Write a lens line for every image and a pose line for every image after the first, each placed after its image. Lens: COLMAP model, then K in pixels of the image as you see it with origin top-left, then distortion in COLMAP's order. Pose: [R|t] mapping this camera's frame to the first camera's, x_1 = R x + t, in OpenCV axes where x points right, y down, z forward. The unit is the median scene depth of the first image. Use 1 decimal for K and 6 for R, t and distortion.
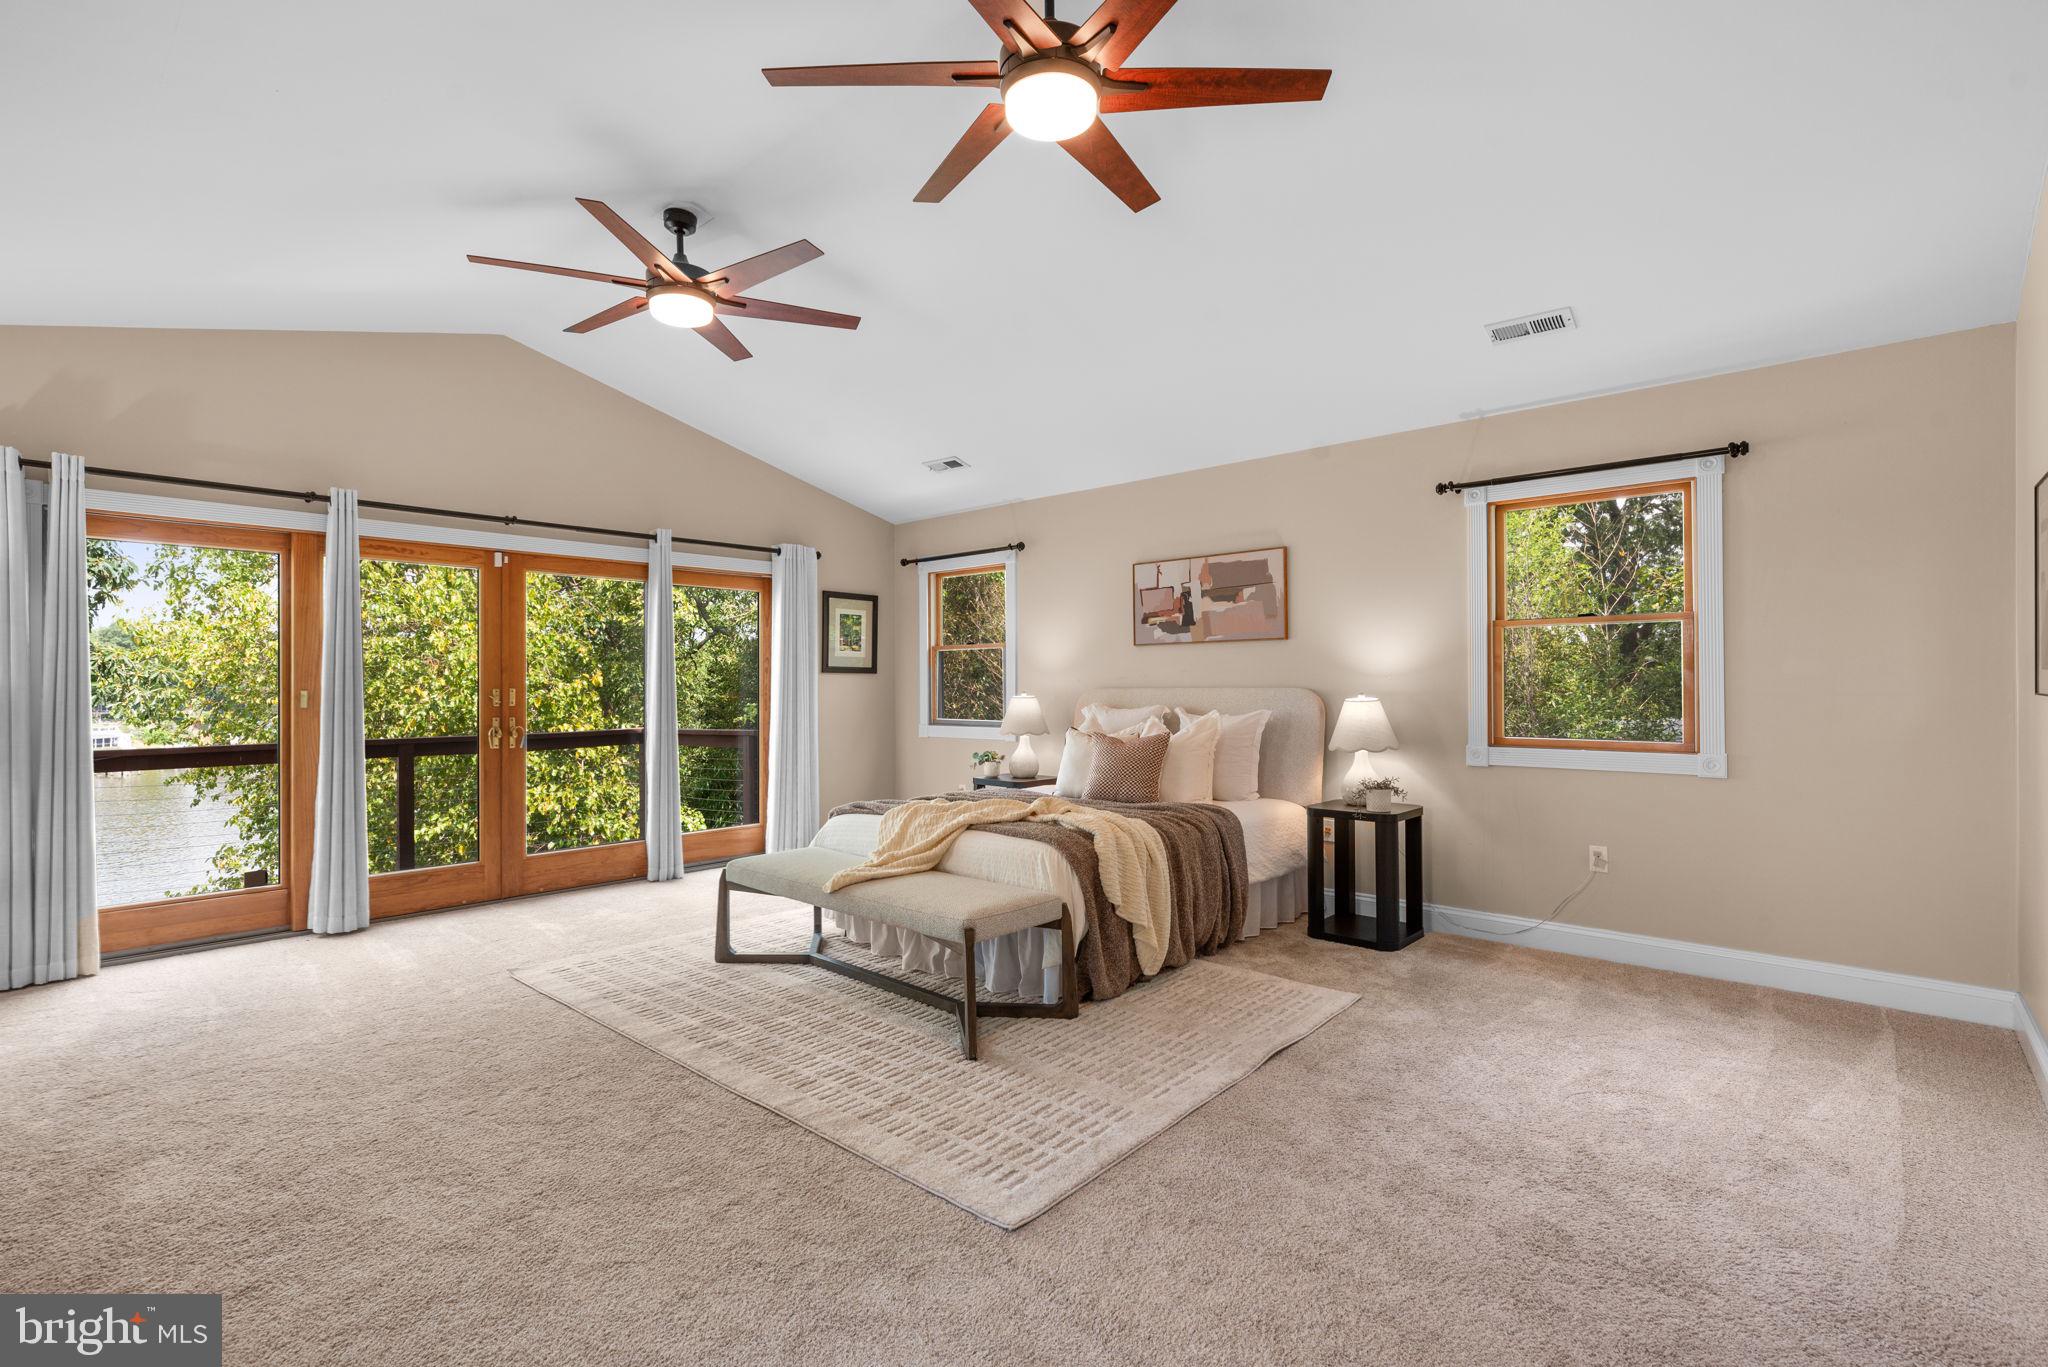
lens RADIAL K [[939.7, 0, 1016.5], [0, 939.7, 677.4], [0, 0, 1]] dist [0.001156, 0.000017]
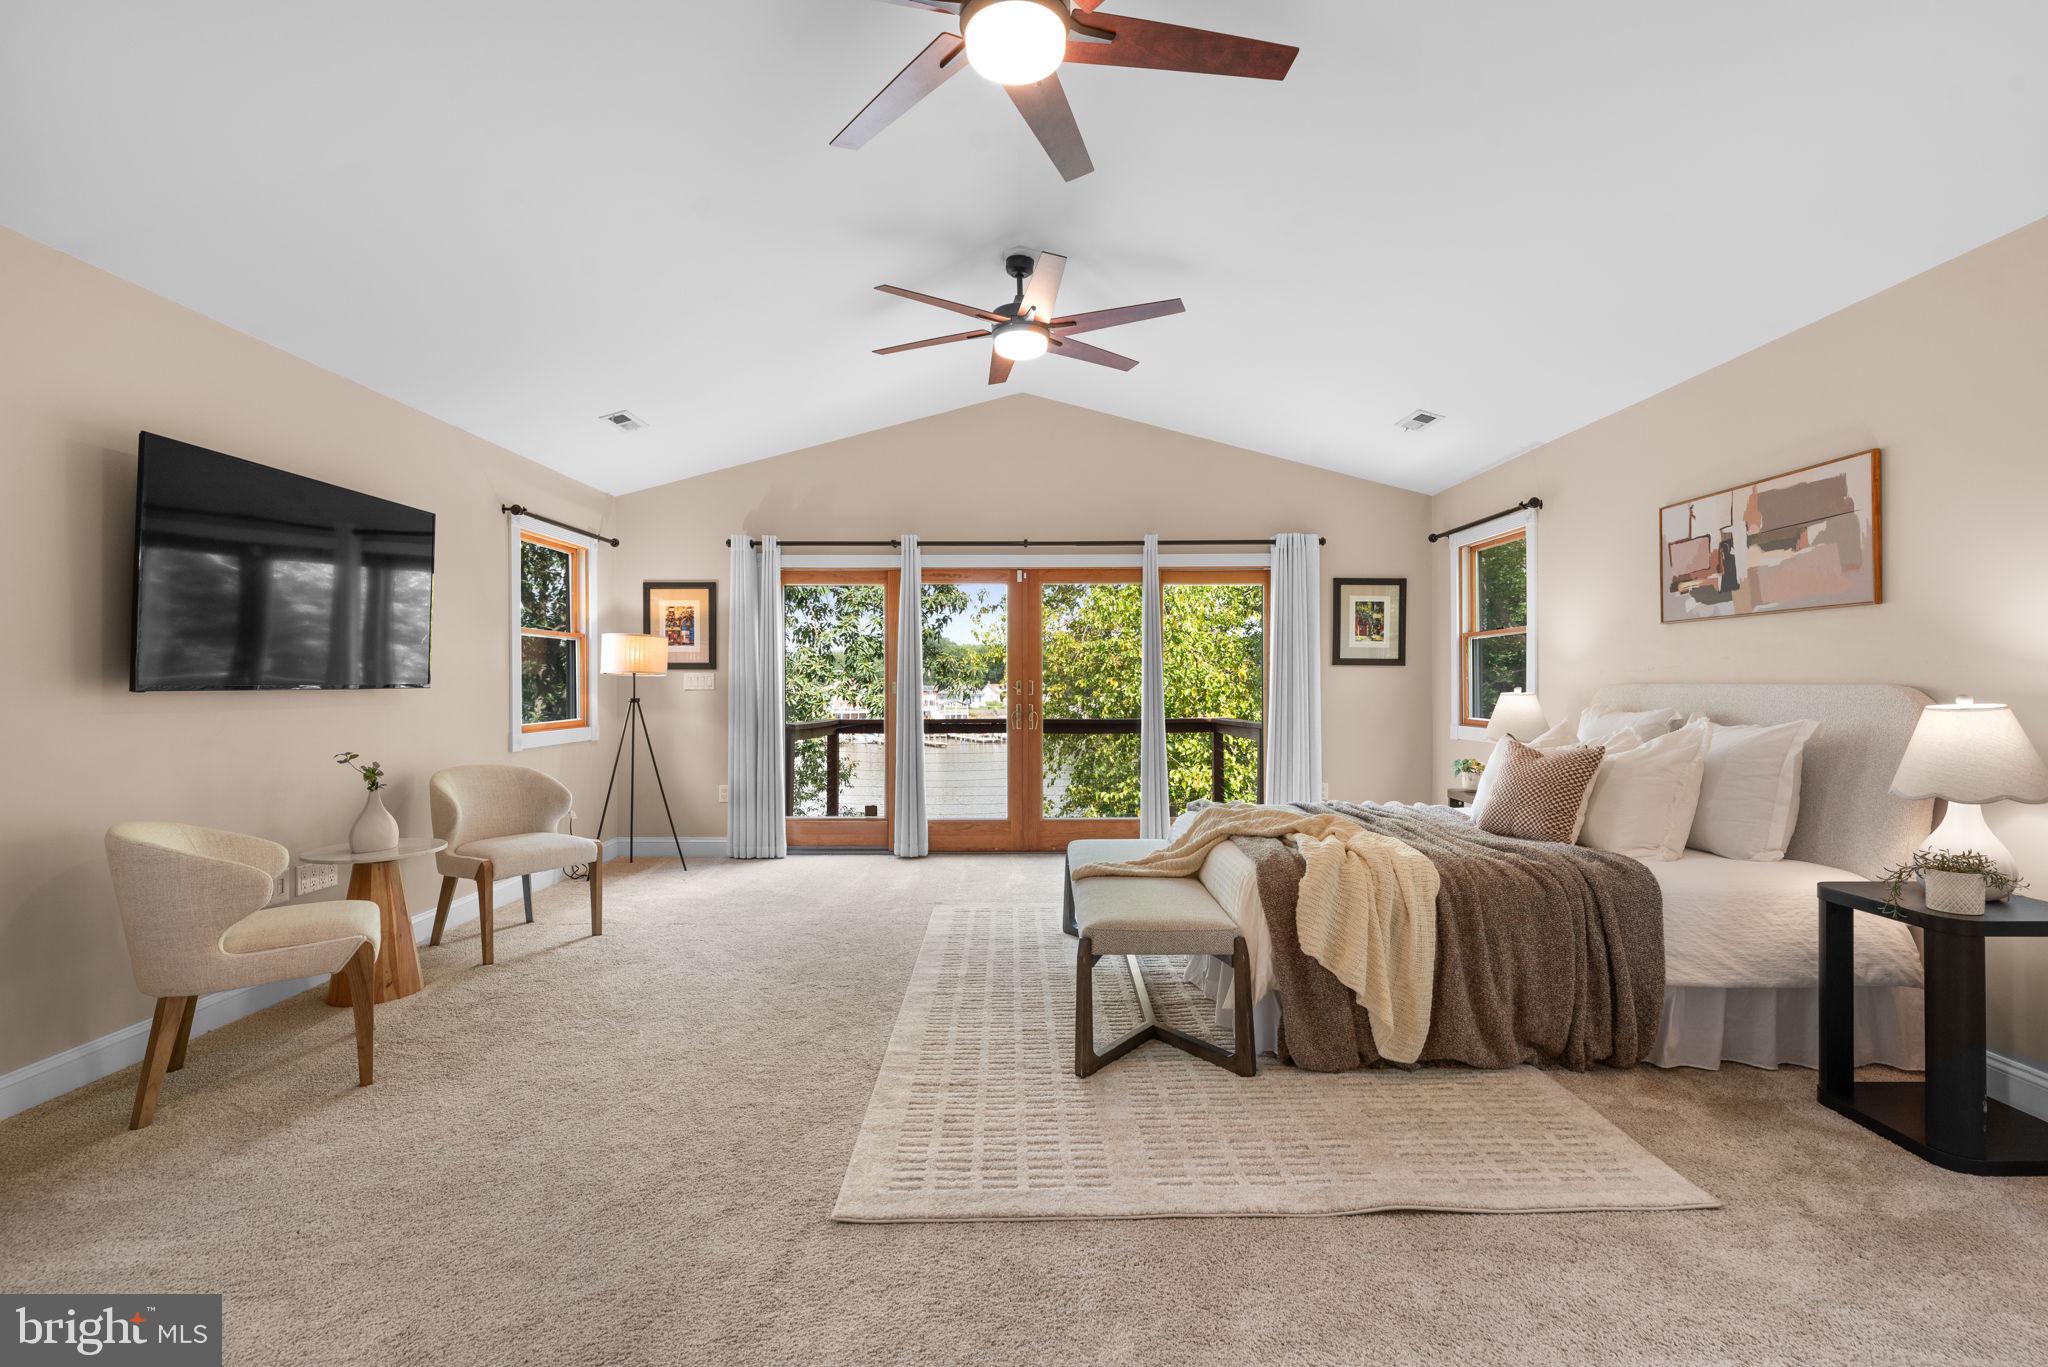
lens RADIAL K [[912.1, 0, 1024.3], [0, 912.1, 680.9], [0, 0, 1]] dist [0.003789, -0.000855]
pose [[0.672540, 0.004492, -0.740047, 0.374443], [0.004950, 0.999932, 0.010568, -0.000259], [0.740044, -0.010771, 0.672472, 0.218311]]
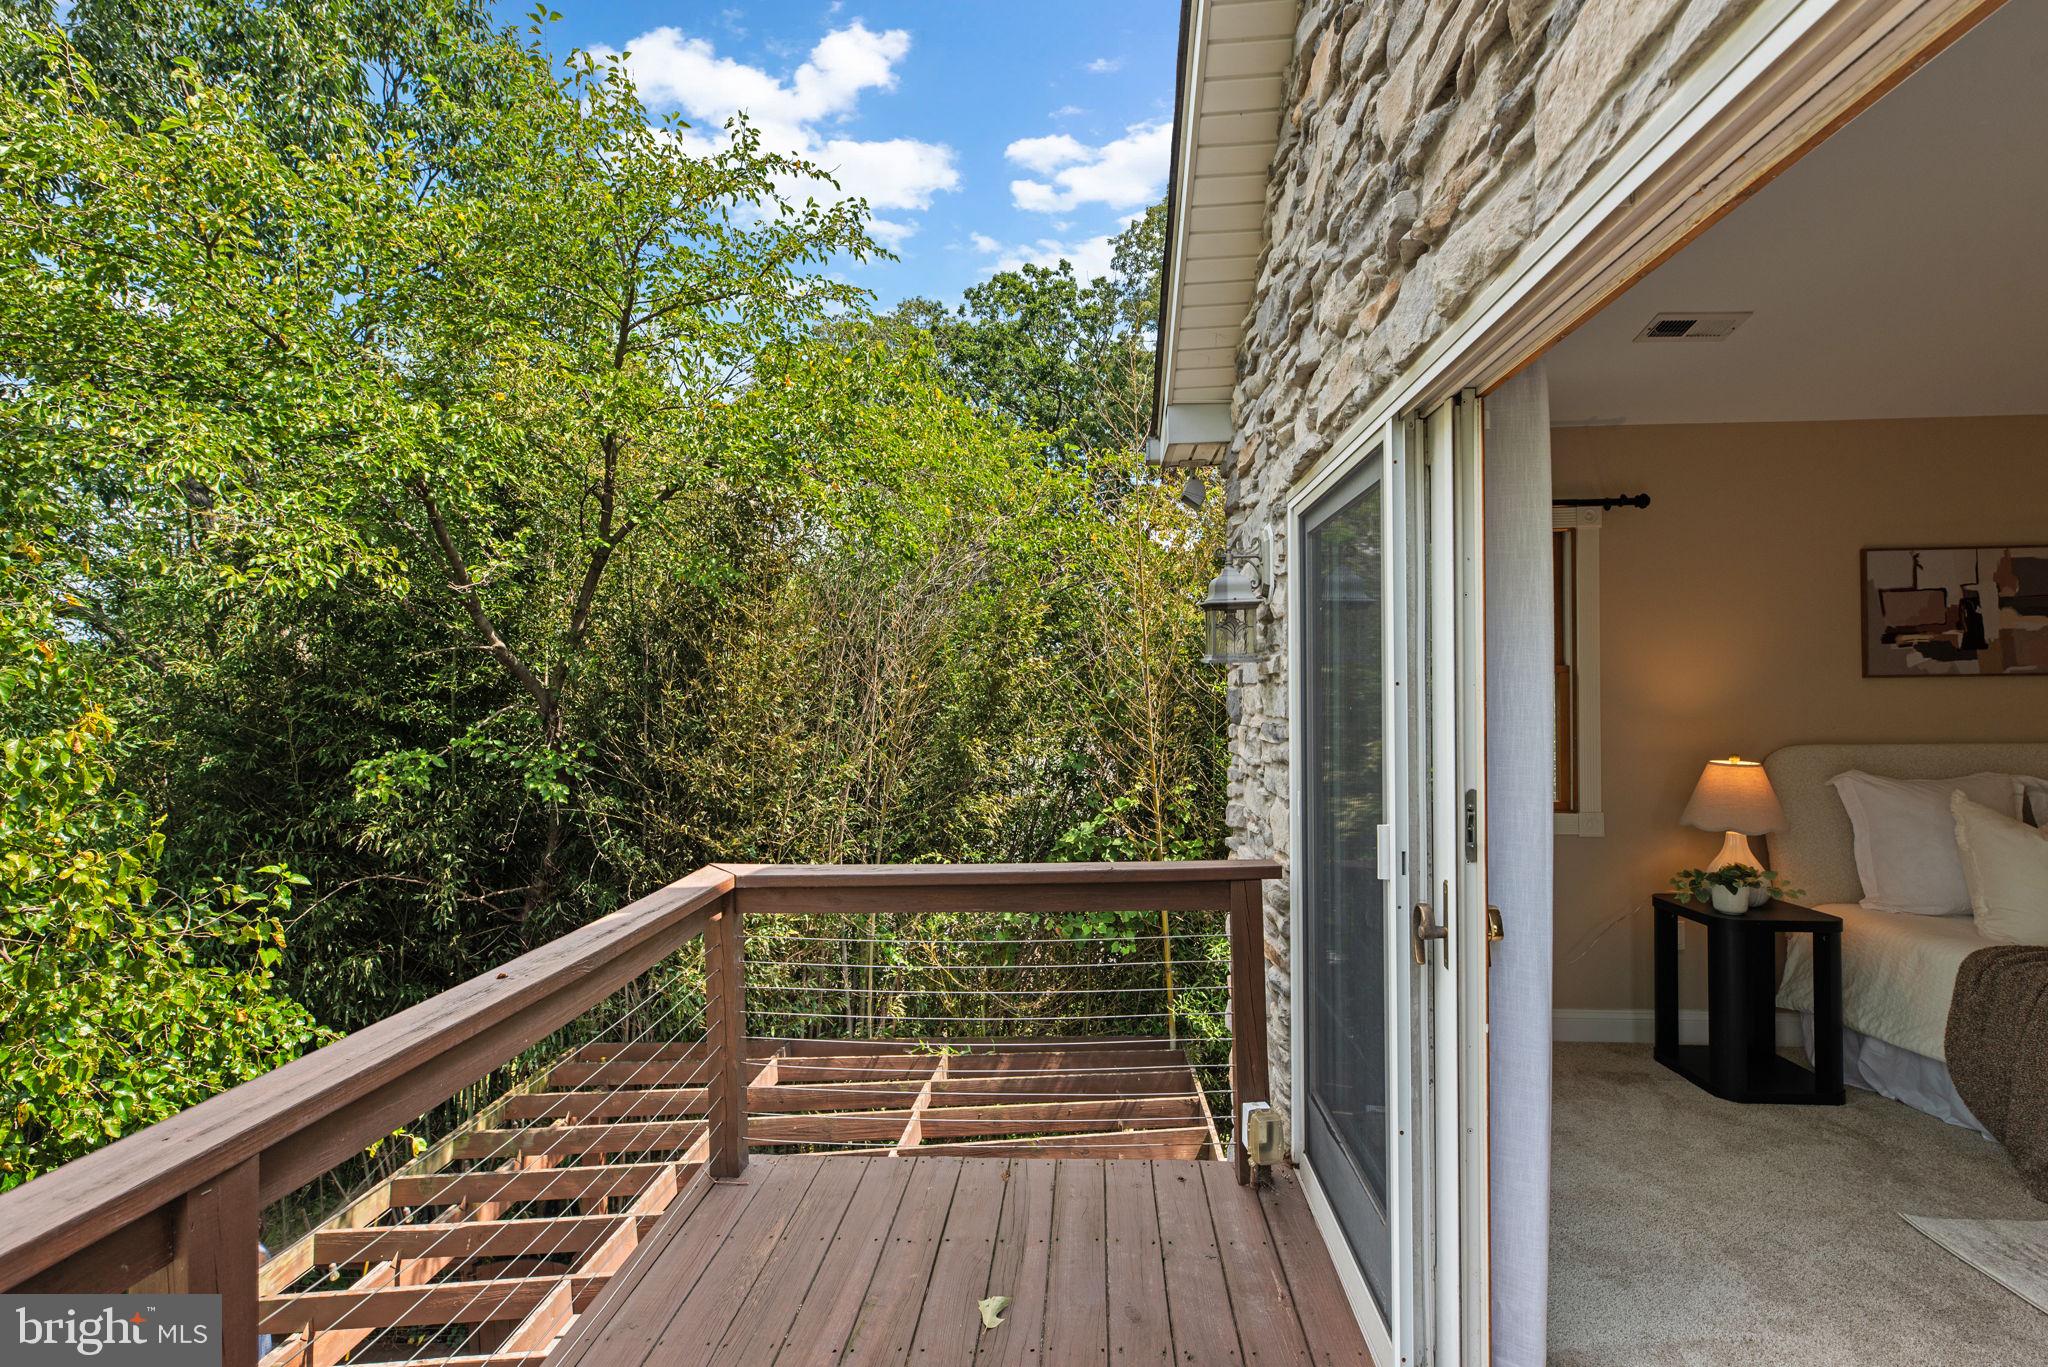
lens RADIAL K [[912.1, 0, 1027.2], [0, 912.1, 686.1], [0, 0, 1]] dist [0.003789, -0.000855]
pose [[0.787555, 0.008961, 0.616180, -0.847442], [-0.004066, 0.999948, -0.009345, -0.023306], [-0.616231, 0.004855, 0.787550, 1.035481]]
